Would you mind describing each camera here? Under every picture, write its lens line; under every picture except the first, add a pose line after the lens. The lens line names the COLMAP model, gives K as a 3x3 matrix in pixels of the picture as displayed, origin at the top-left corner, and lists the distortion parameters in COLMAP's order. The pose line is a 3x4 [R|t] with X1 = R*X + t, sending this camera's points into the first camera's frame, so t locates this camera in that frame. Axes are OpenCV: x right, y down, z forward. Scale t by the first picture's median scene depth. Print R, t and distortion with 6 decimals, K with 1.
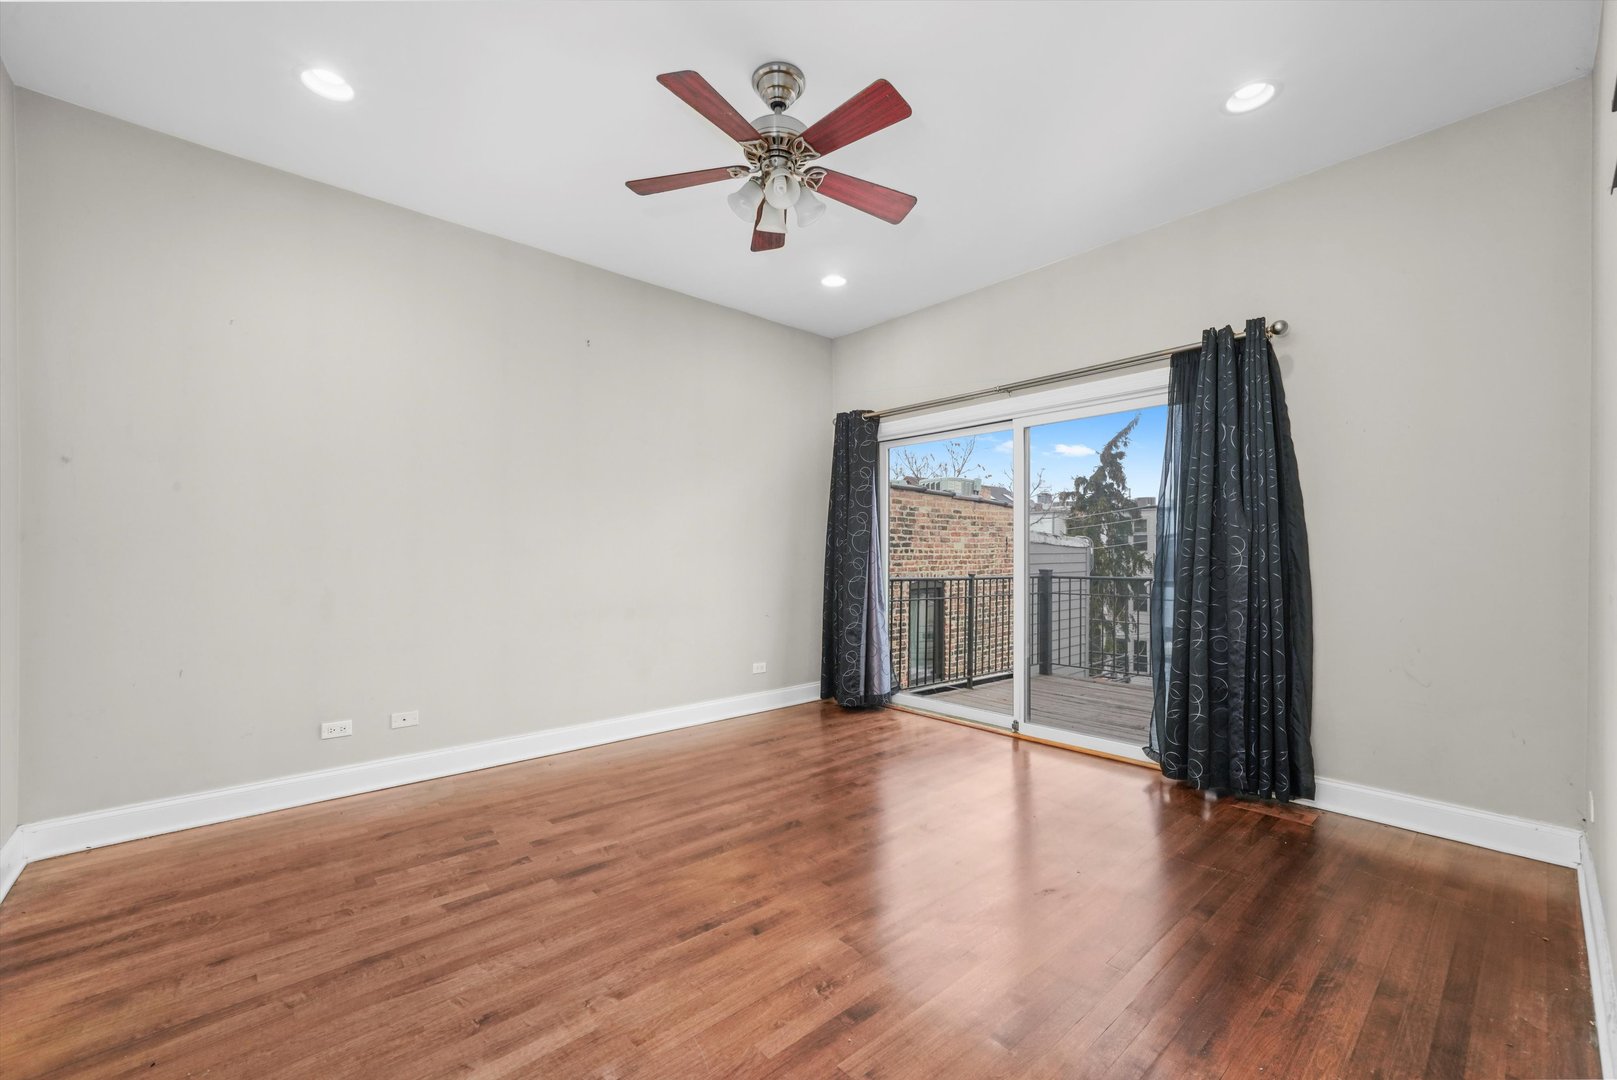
lens RADIAL K [[633.1, 0, 803.6], [0, 633.1, 545.2], [0, 0, 1]] dist [0.000817, 0.000071]
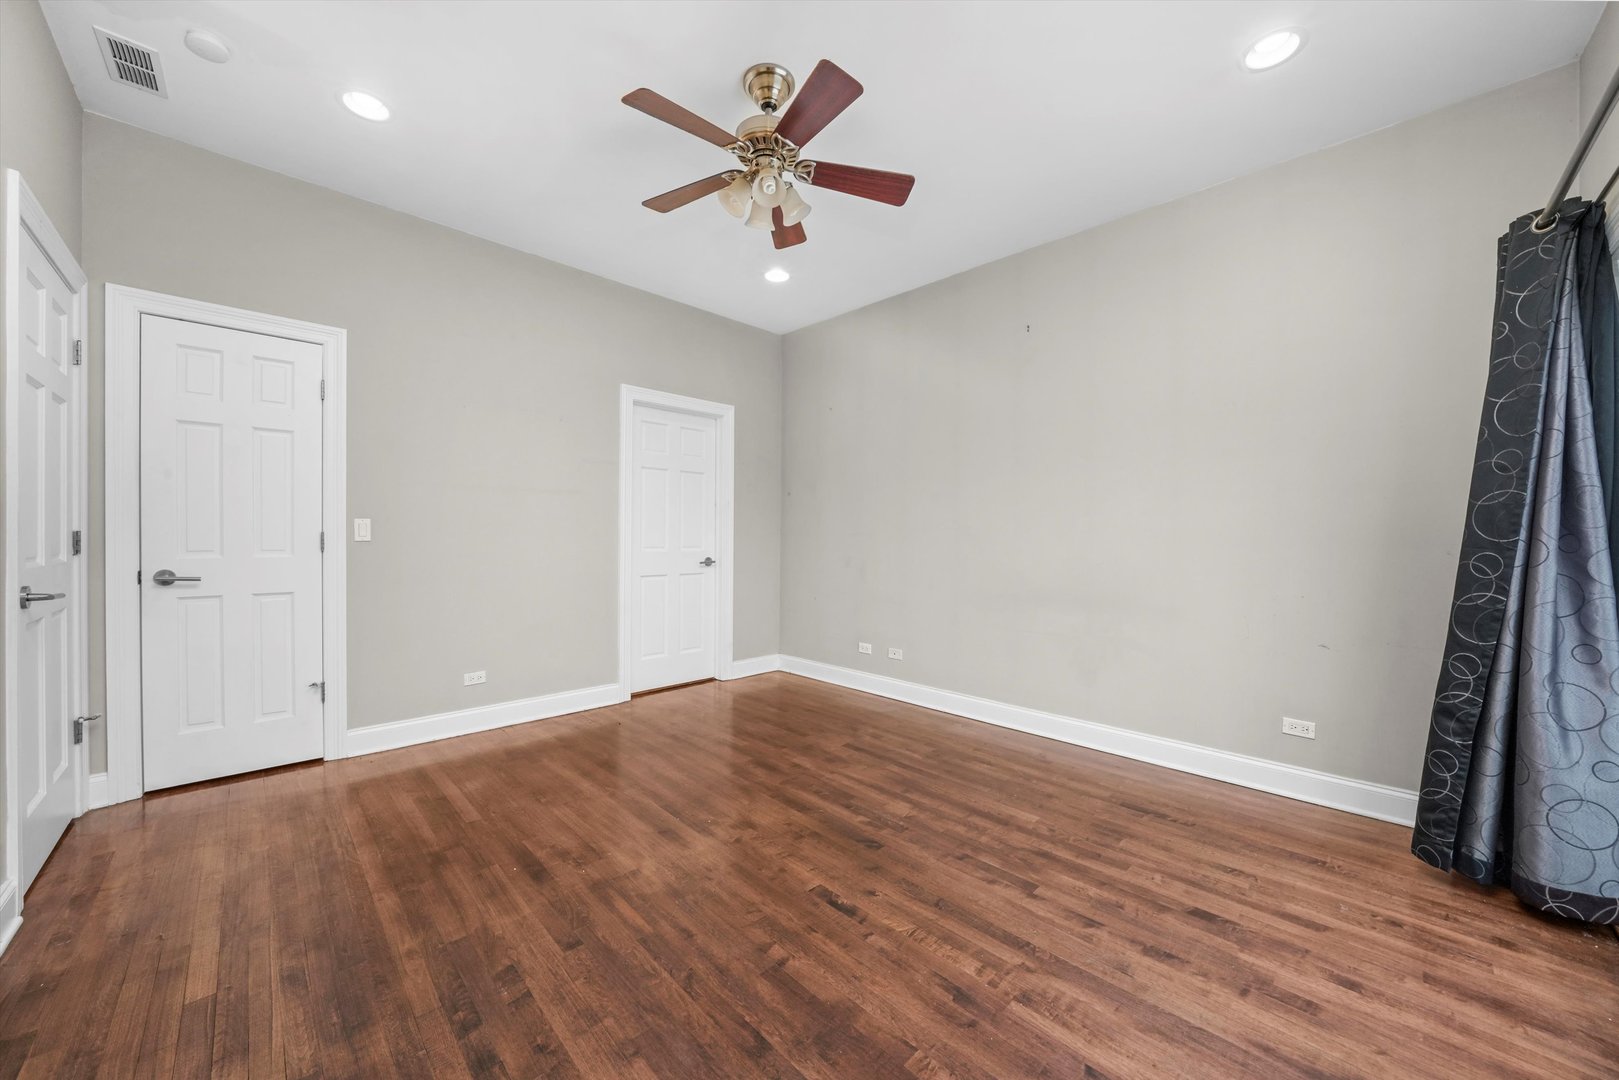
lens RADIAL K [[564.5, 0, 809.1], [0, 564.5, 549.4], [0, 0, 1]] dist [-0.024273, 0.000231]
pose [[0.074532, 0.018639, -0.997044, 0.423749], [0.003285, 0.999815, 0.018936, 0.009401], [0.997213, -0.004687, 0.074457, 0.486909]]
